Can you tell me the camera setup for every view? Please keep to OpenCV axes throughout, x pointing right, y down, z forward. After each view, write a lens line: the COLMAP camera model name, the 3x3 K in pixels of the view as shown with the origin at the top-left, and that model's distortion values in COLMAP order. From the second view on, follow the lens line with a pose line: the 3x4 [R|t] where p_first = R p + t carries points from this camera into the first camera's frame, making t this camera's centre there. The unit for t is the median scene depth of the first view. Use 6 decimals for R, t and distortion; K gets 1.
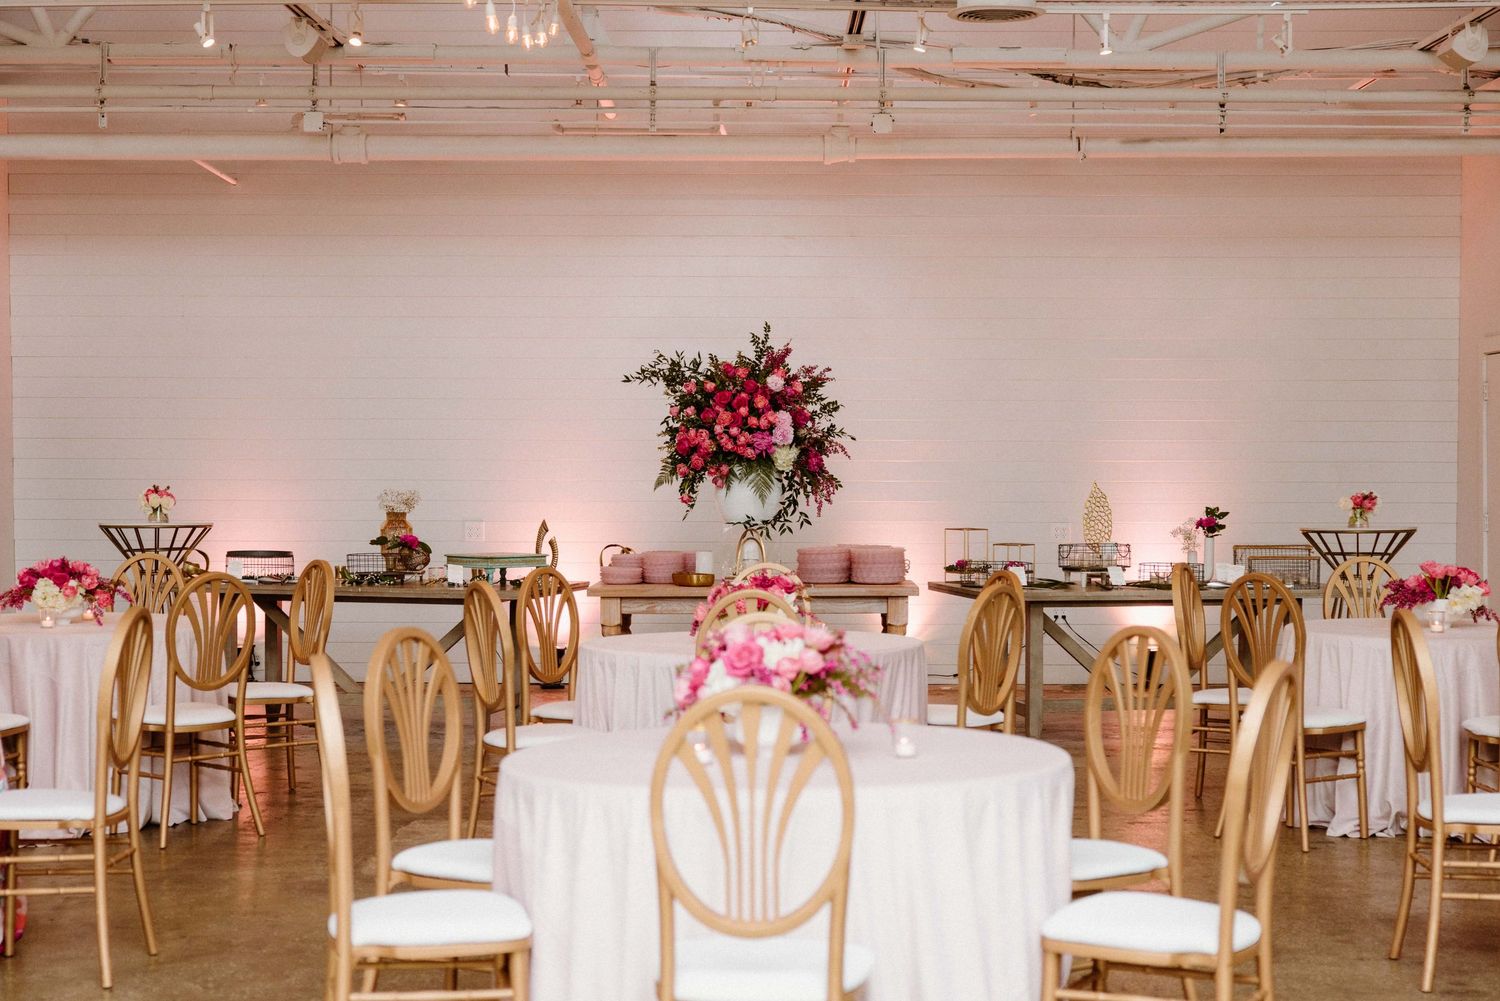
lens RADIAL K [[2401.4, 0, 747.9], [0, 2401.4, 502.9], [0, 0, 1]] dist [0.008945, 0.000000]
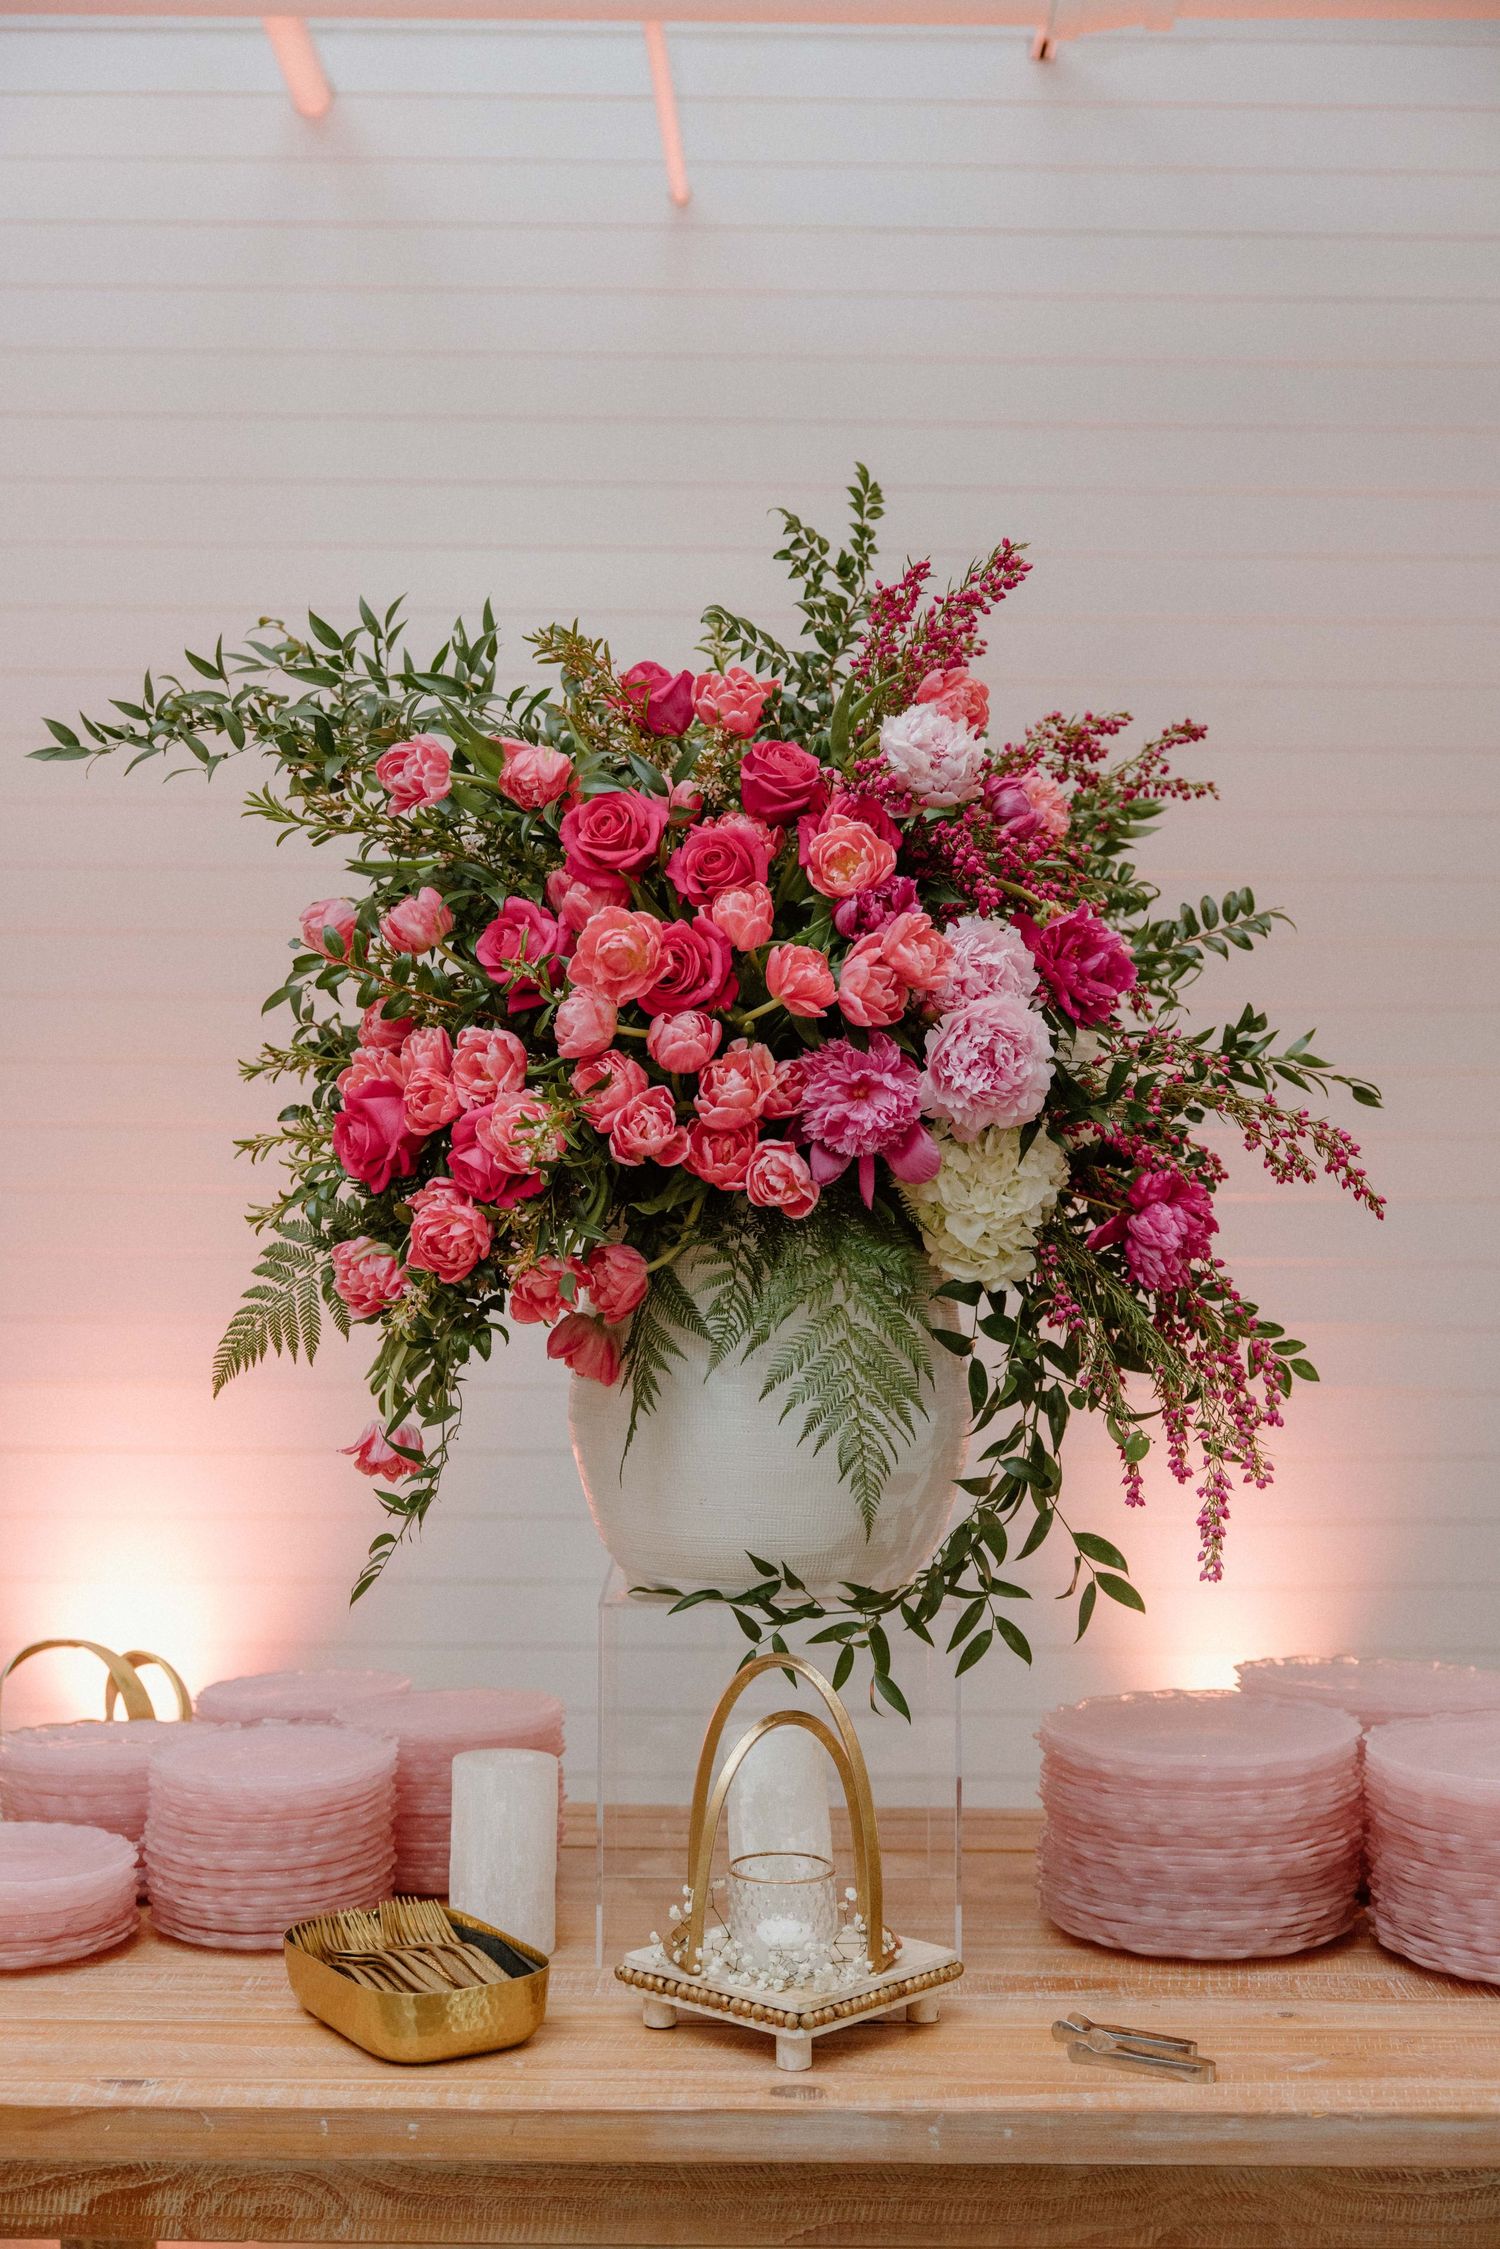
lens RADIAL K [[2744.4, 0, 747.5], [0, 2744.4, 1133.0], [0, 0, 1]] dist [-0.027983, 0.000000]
pose [[0.999958, 0.004325, 0.008075, -0.002655], [-0.004057, 0.999451, -0.032894, -0.017505], [-0.008213, 0.032859, 0.999426, 0.809643]]
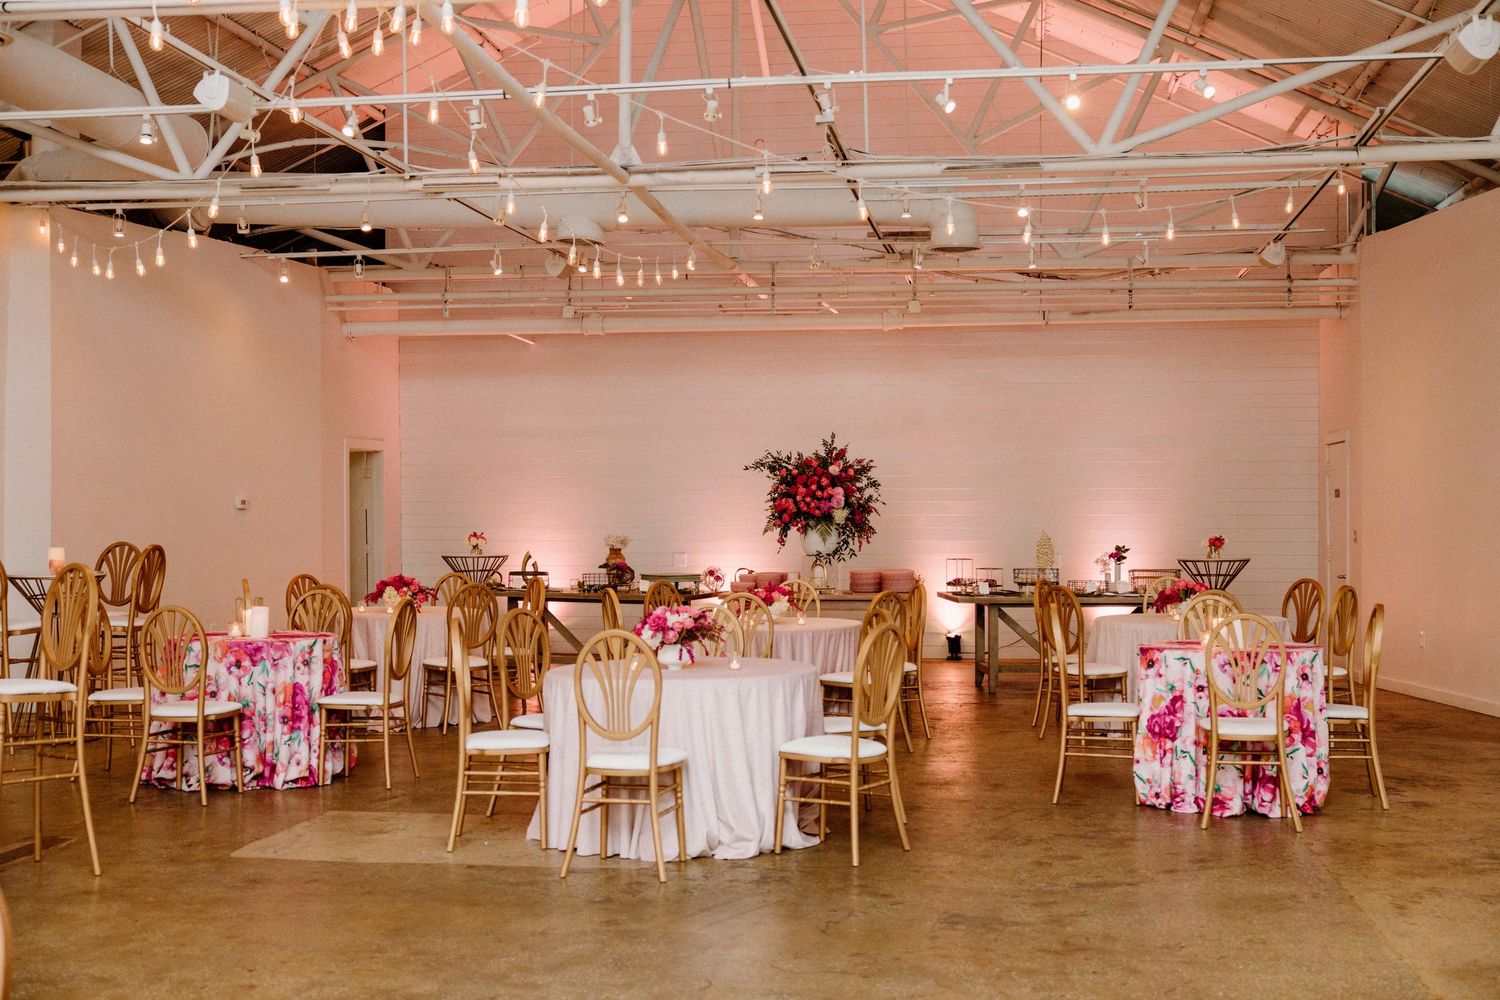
lens RADIAL K [[1830.4, 0, 753.3], [0, 1830.4, 498.1], [0, 0, 1]] dist [-0.027983, 0.000000]
pose [[0.990484, -0.003281, -0.137592, 0.128323], [0.000352, 0.999773, -0.021308, -0.004089], [0.137631, 0.021057, 0.990260, -0.246130]]
